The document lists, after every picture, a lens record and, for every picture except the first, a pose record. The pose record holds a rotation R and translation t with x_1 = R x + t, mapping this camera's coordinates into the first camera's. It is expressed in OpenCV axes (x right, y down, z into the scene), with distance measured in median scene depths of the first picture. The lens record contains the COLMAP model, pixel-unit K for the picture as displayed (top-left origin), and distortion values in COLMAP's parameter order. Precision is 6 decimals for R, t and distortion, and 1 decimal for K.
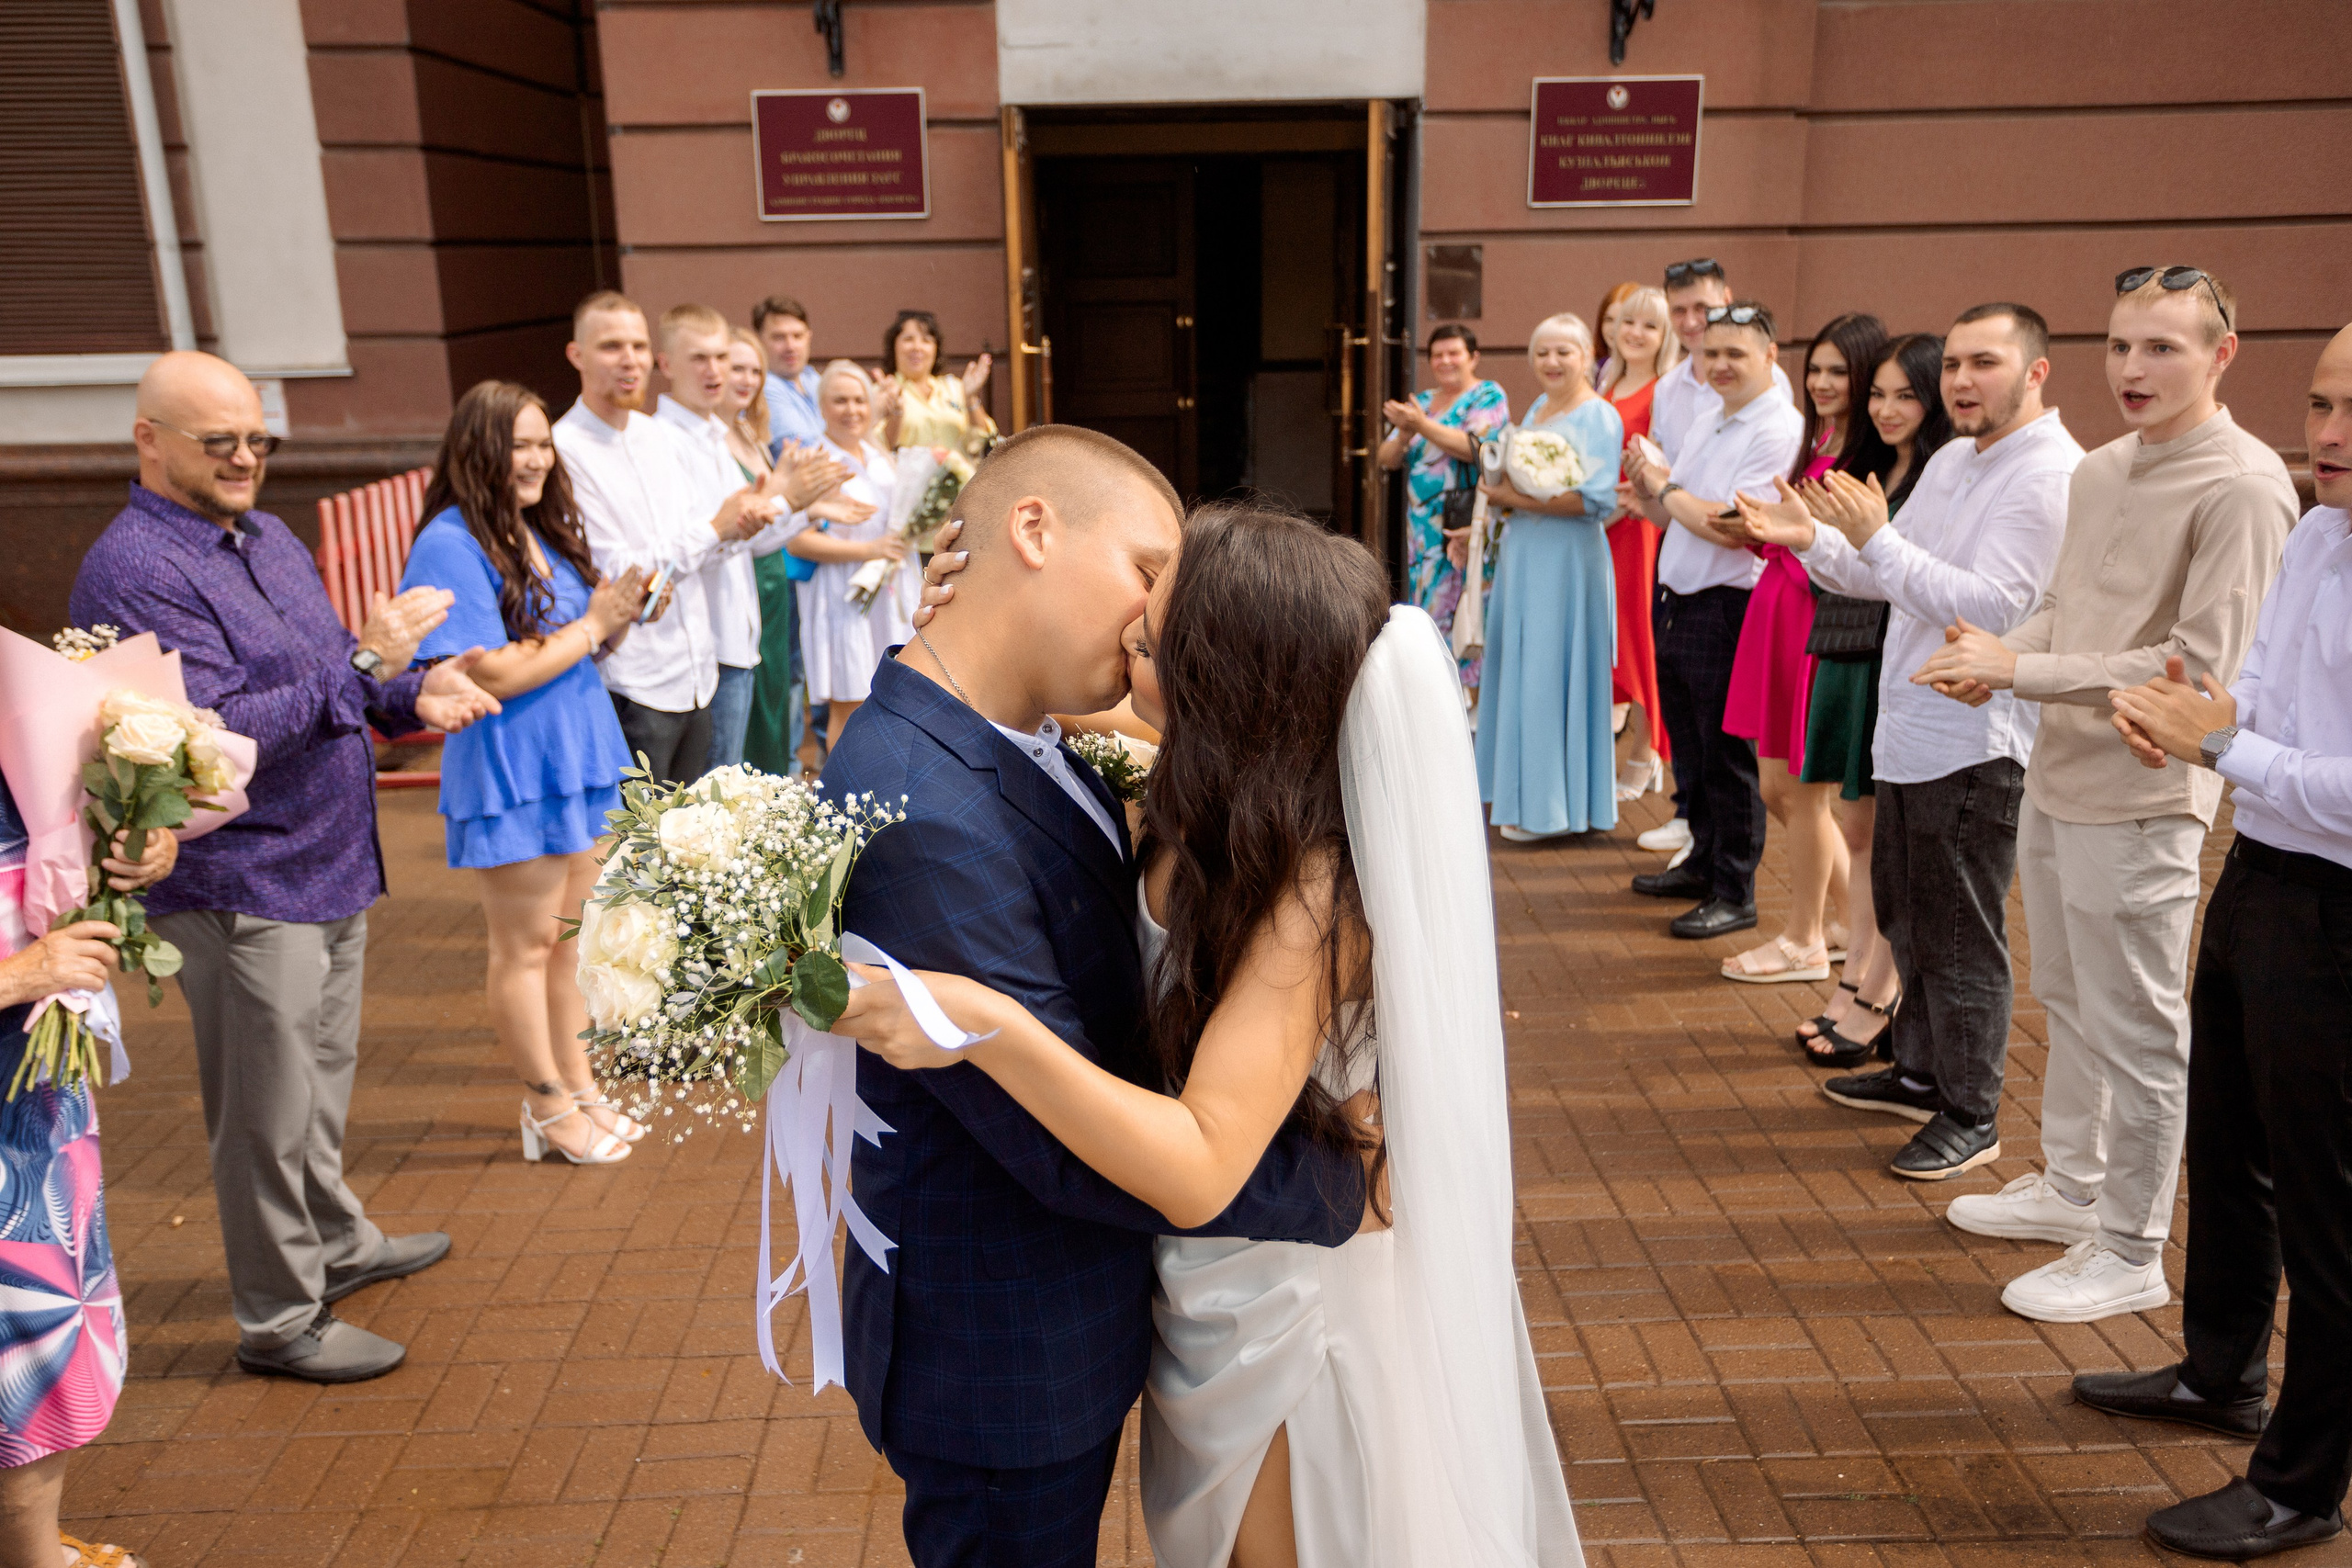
lens RADIAL K [[2061.1, 0, 1176.0], [0, 2061.1, 784.0], [0, 0, 1]] dist [-0.013473, 0.007907]
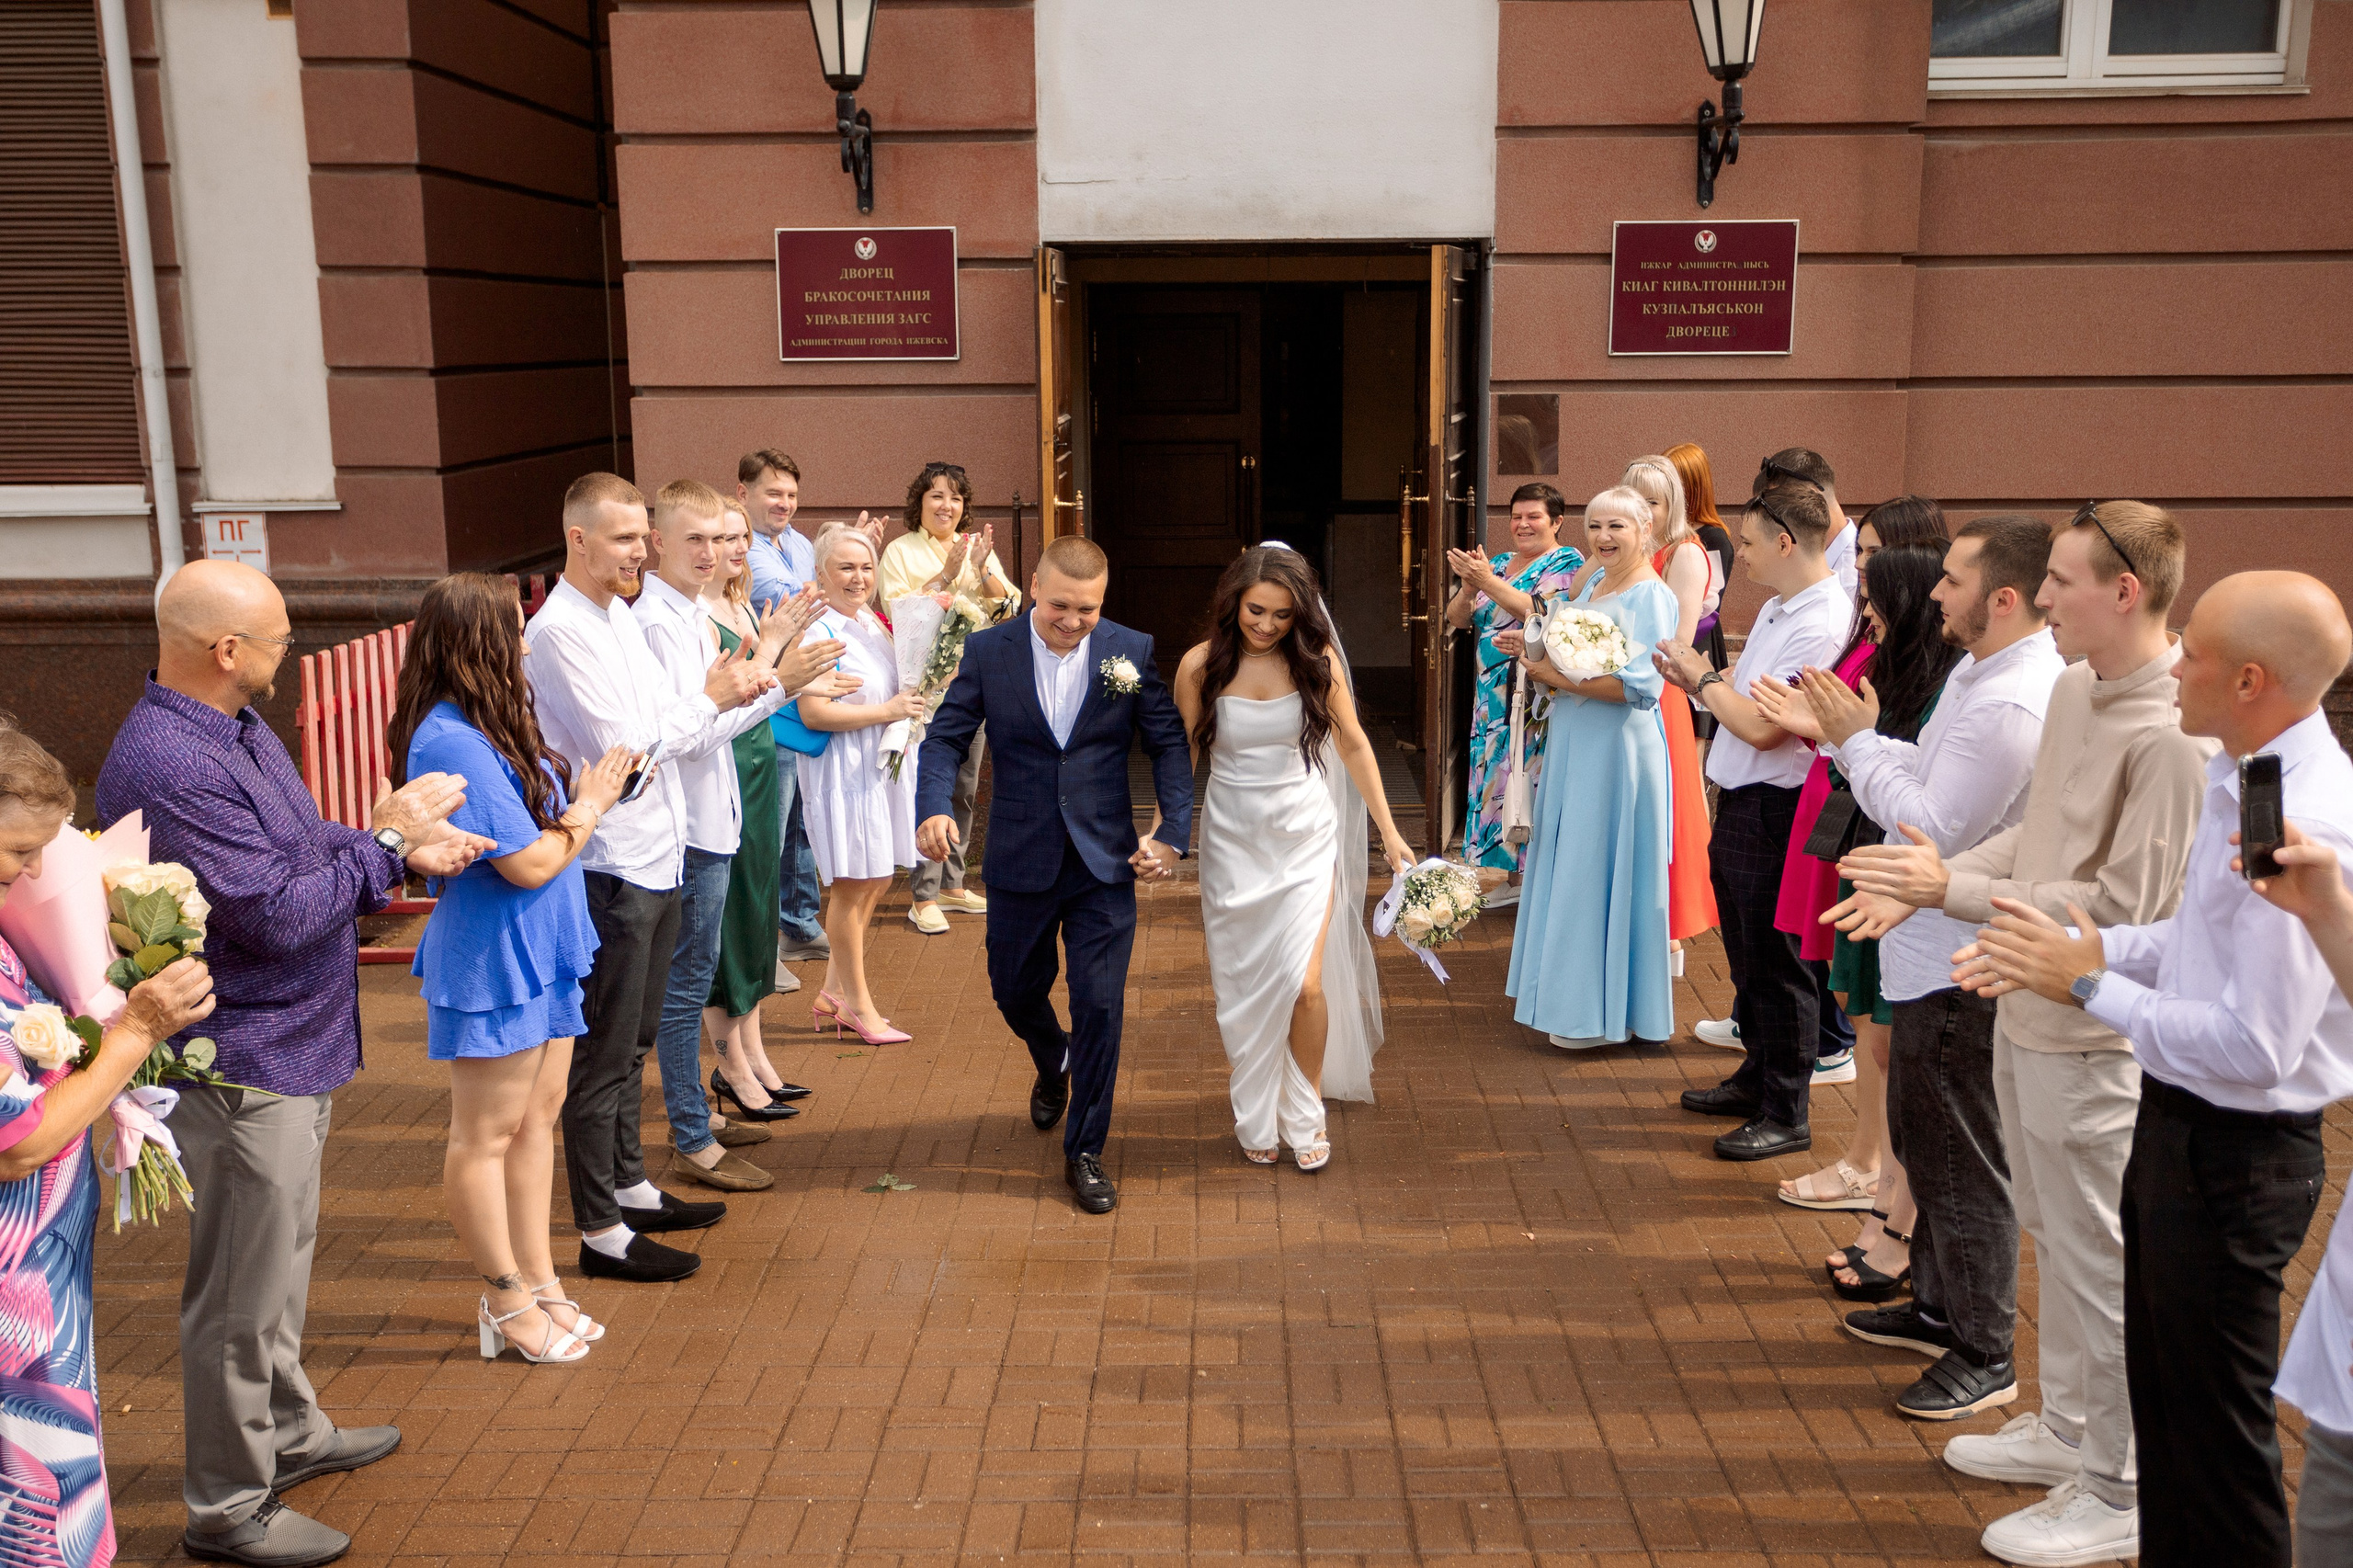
lens RADIAL K [[2390.7, 0, 1176.5], [0, 2390.7, 784.0], [0, 0, 1]] dist [-0.008870, -0.007353]
pose [[0.999104, 0.020467, -0.037050, 0.042703], [-0.023210, 0.996898, -0.075200, -0.008523], [0.035396, 0.075993, 0.996480, -0.117248]]
